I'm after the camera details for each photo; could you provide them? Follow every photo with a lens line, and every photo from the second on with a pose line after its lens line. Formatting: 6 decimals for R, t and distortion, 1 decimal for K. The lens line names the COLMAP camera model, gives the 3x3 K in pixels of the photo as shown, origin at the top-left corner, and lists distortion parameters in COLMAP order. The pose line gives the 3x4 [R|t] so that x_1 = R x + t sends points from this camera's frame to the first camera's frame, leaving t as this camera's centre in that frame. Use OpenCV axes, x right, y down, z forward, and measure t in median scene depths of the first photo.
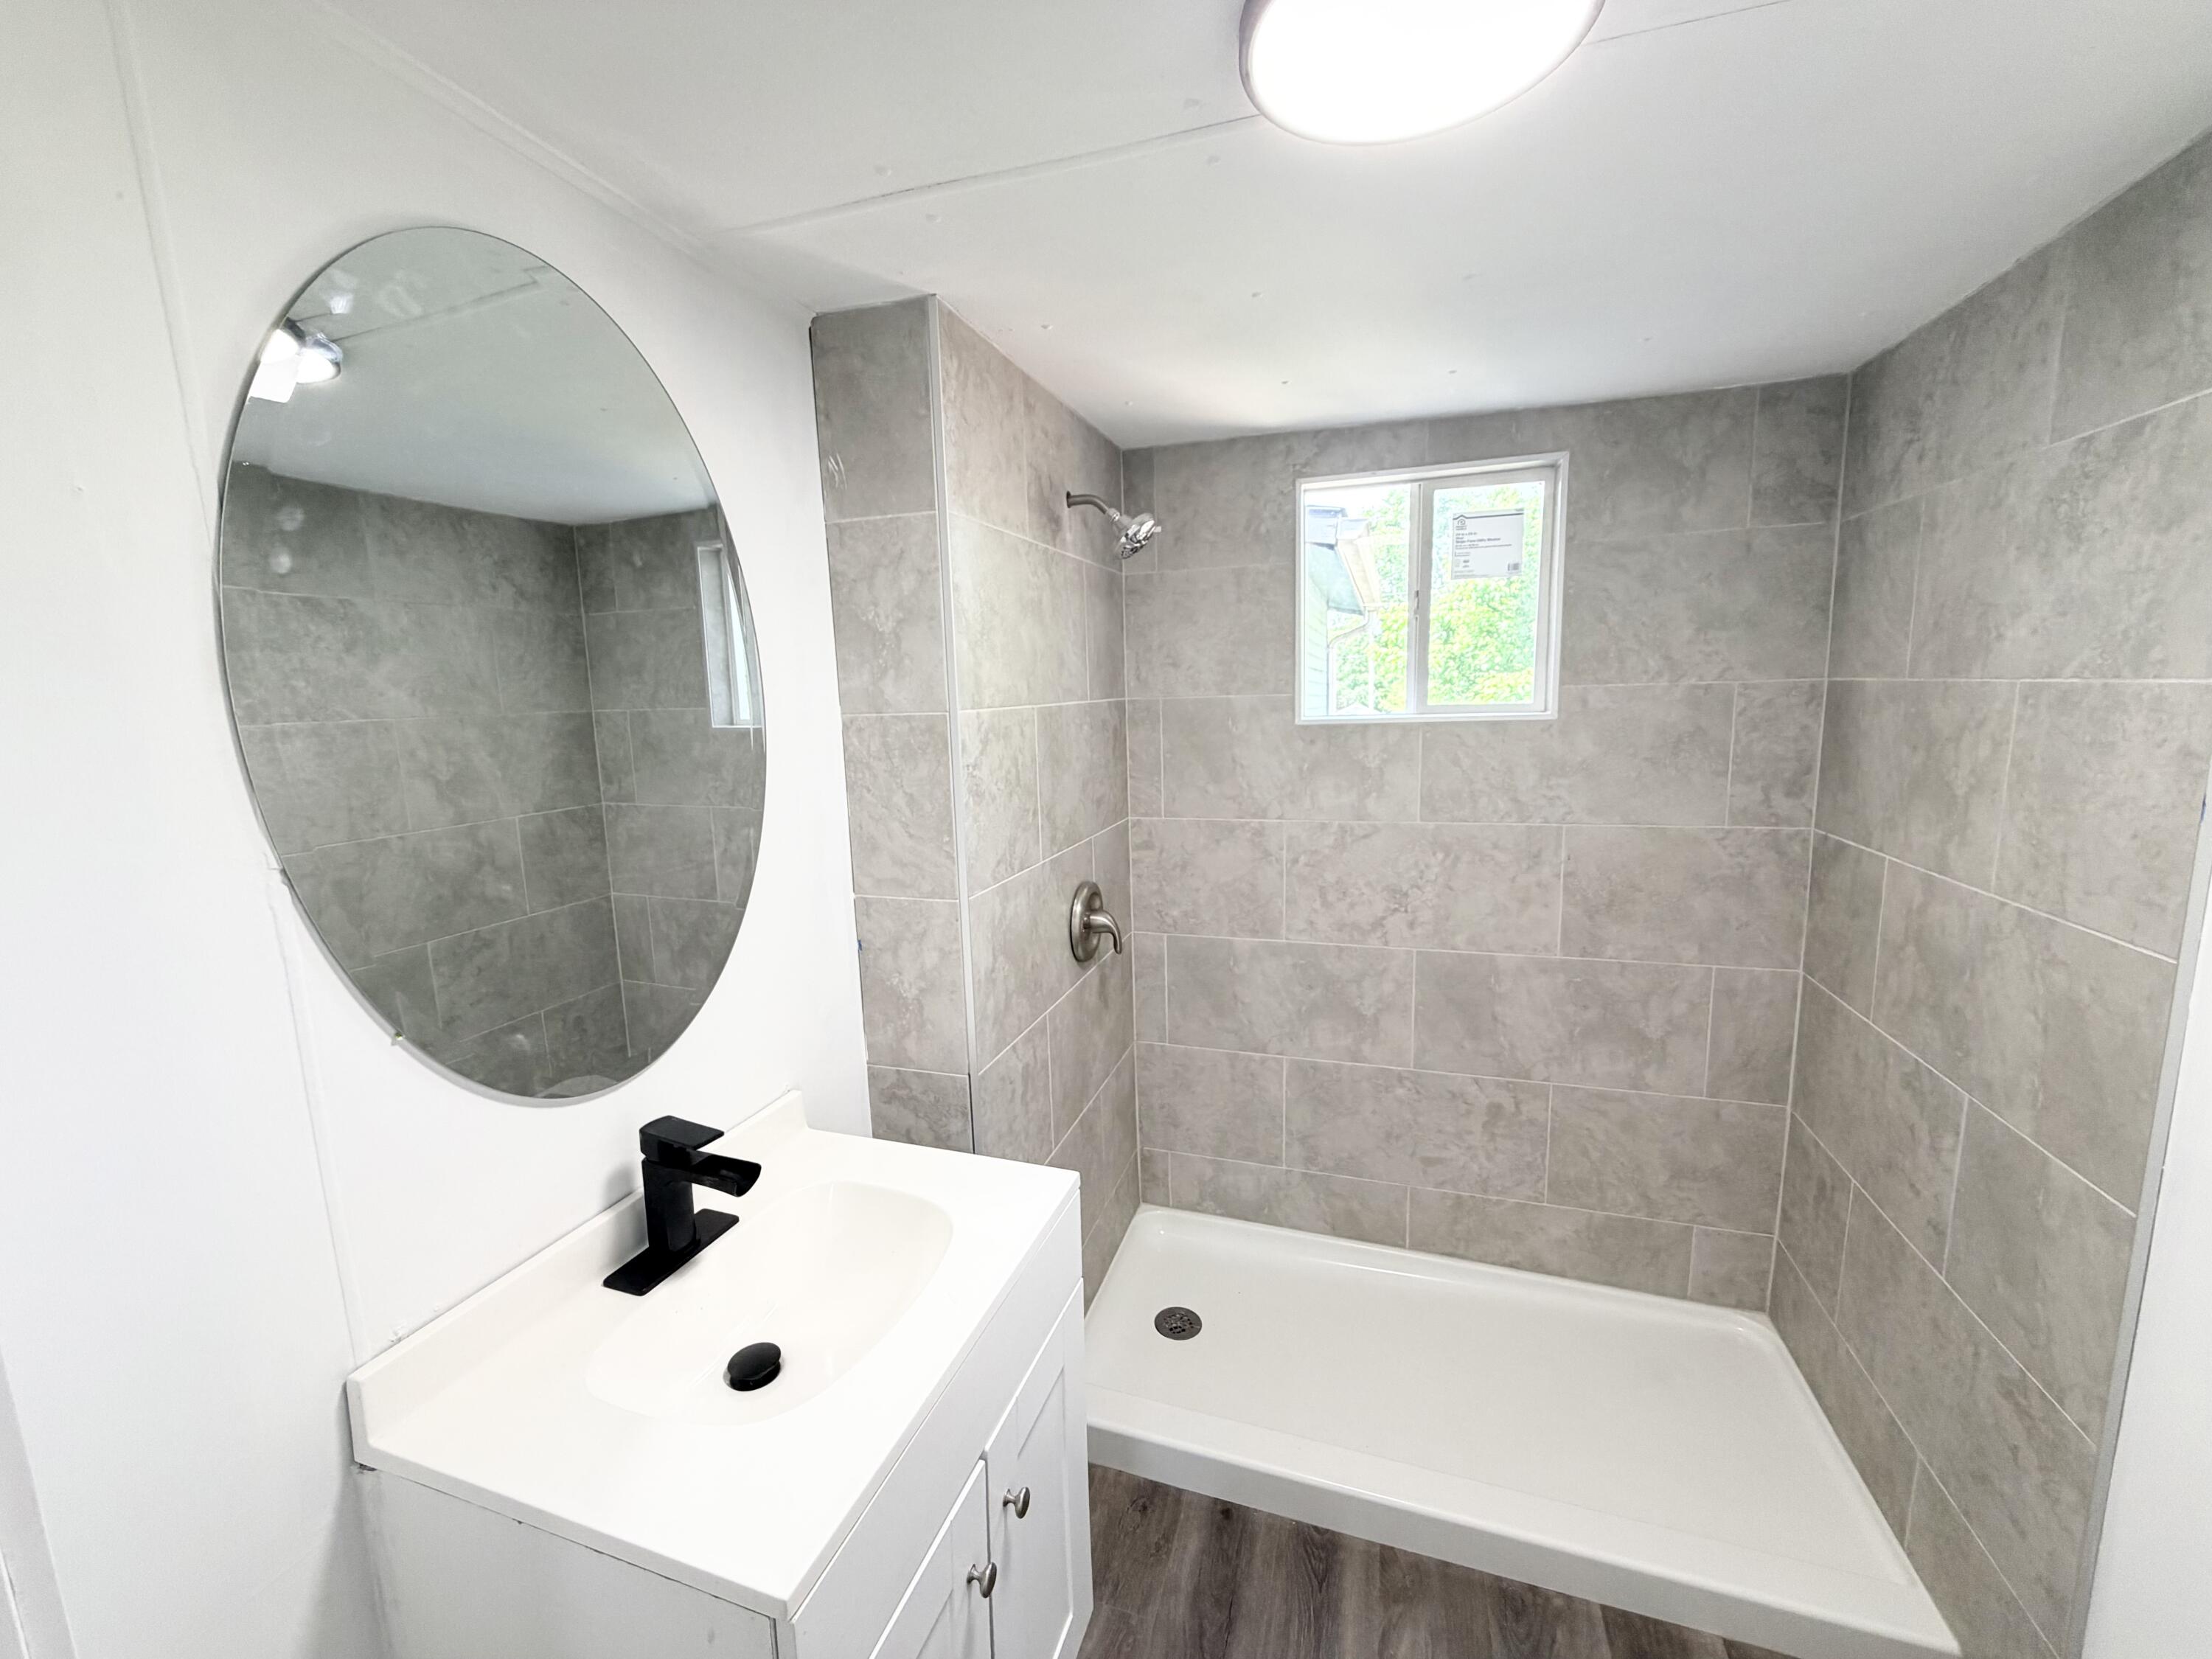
lens RADIAL K [[877.7, 0, 1101.0], [0, 877.7, 826.6], [0, 0, 1]] dist [-0.000437, -0.000034]
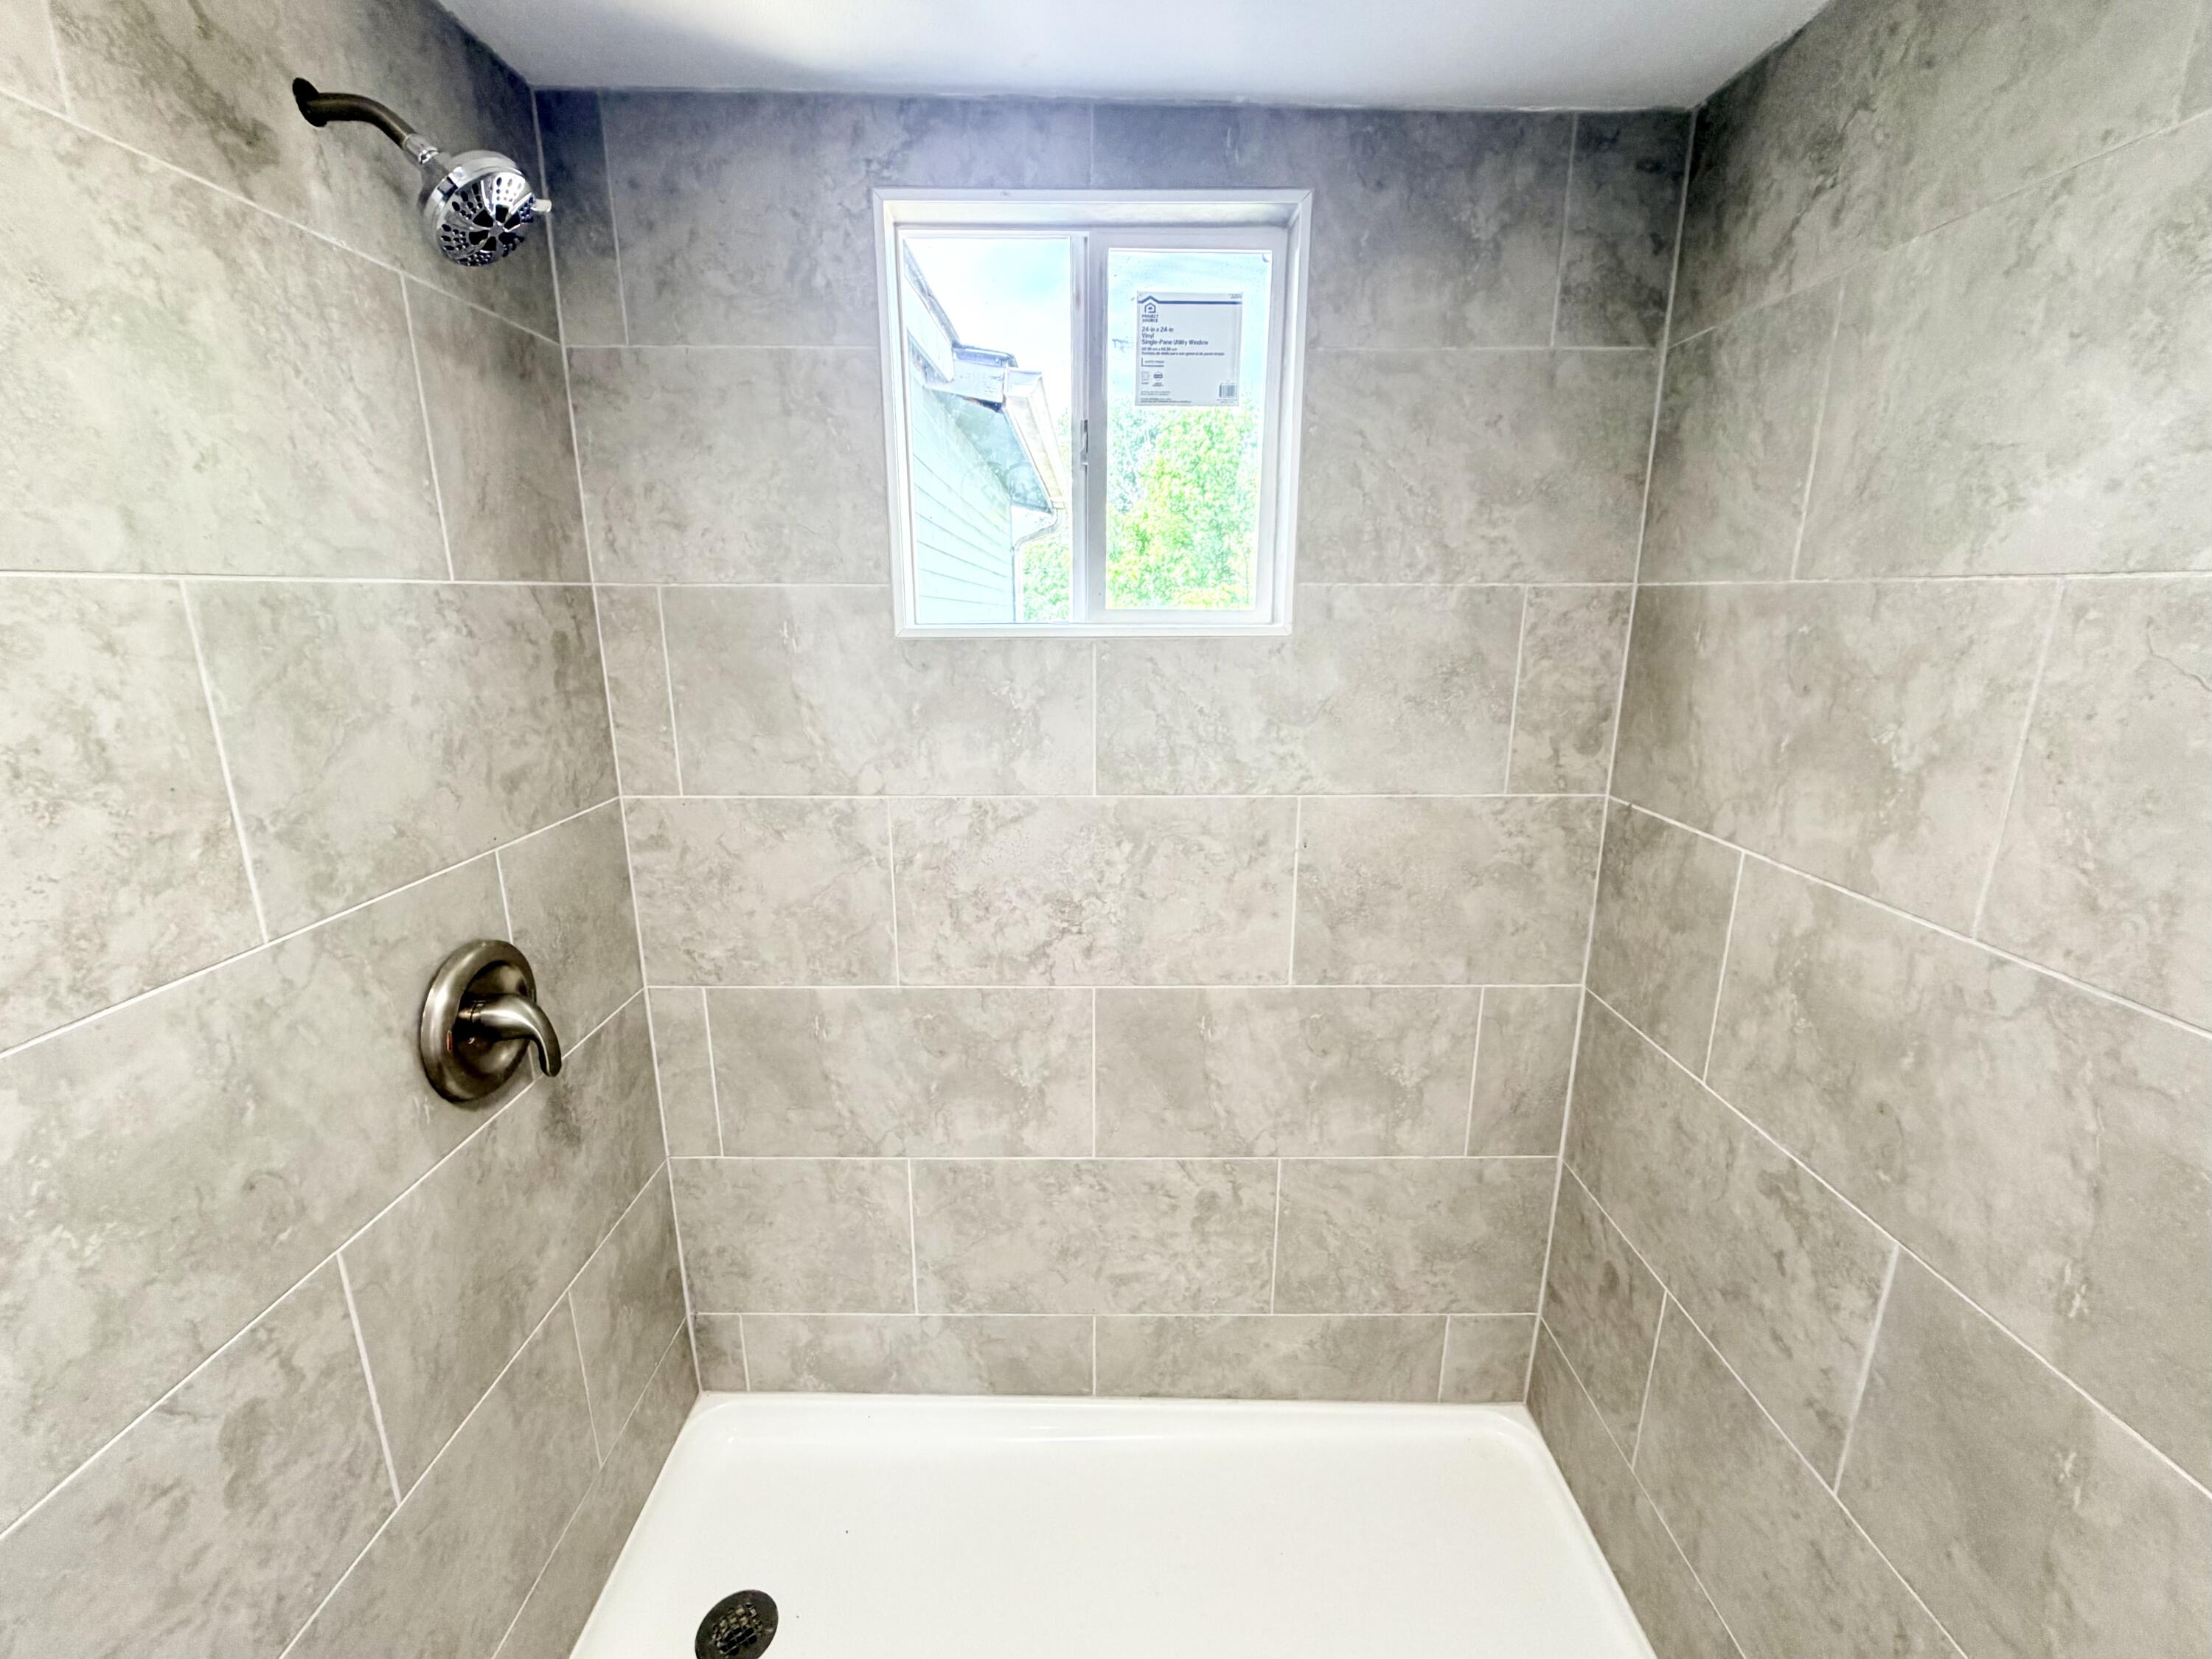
lens RADIAL K [[916.6, 0, 1098.4], [0, 916.6, 827.6], [0, 0, 1]] dist [0.001159, -0.000031]
pose [[0.948131, -0.046816, 0.314413, 0.160928], [0.019420, 0.995779, 0.089710, -0.043594], [-0.317285, -0.078951, 0.945038, 0.384588]]
